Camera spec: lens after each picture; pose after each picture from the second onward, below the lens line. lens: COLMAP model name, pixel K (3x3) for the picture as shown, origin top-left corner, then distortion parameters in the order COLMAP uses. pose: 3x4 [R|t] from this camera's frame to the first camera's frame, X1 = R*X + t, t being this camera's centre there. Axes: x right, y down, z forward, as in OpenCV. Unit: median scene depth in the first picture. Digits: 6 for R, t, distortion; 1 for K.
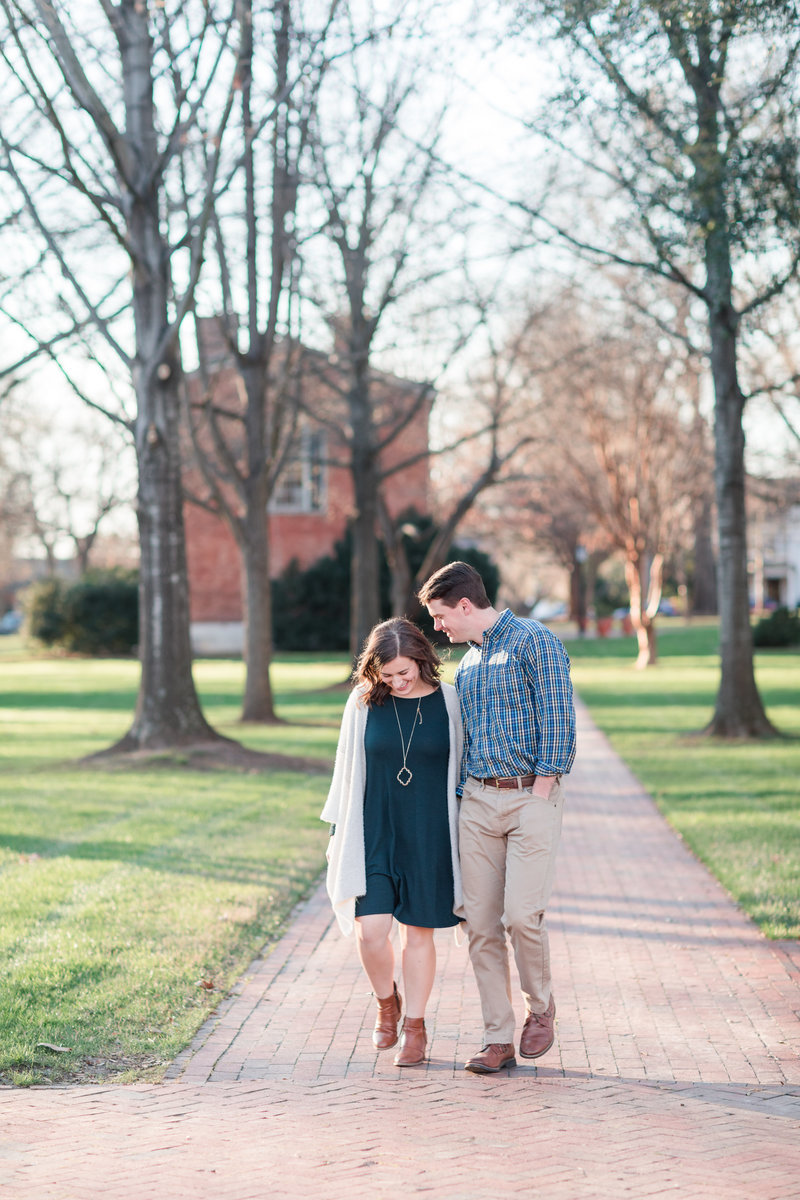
lens RADIAL K [[2882.6, 0, 400.2], [0, 2882.6, 599.6], [0, 0, 1]] dist [0.034348, 0.000000]
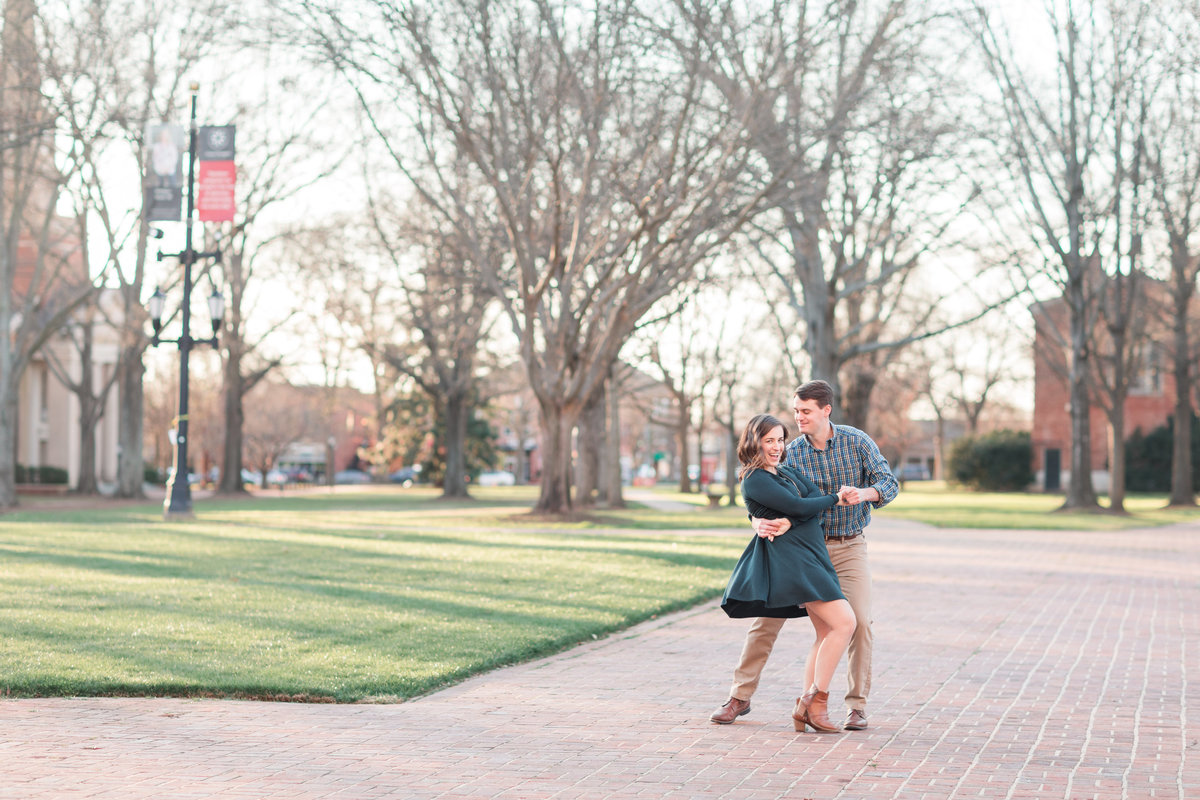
lens RADIAL K [[2882.6, 0, 602.1], [0, 2882.6, 398.0], [0, 0, 1]] dist [0.034348, 0.000000]
pose [[0.975391, 0.021417, -0.219438, 0.018534], [-0.025867, 0.999513, -0.017426, 0.003796], [0.218958, 0.022673, 0.975471, -0.478001]]
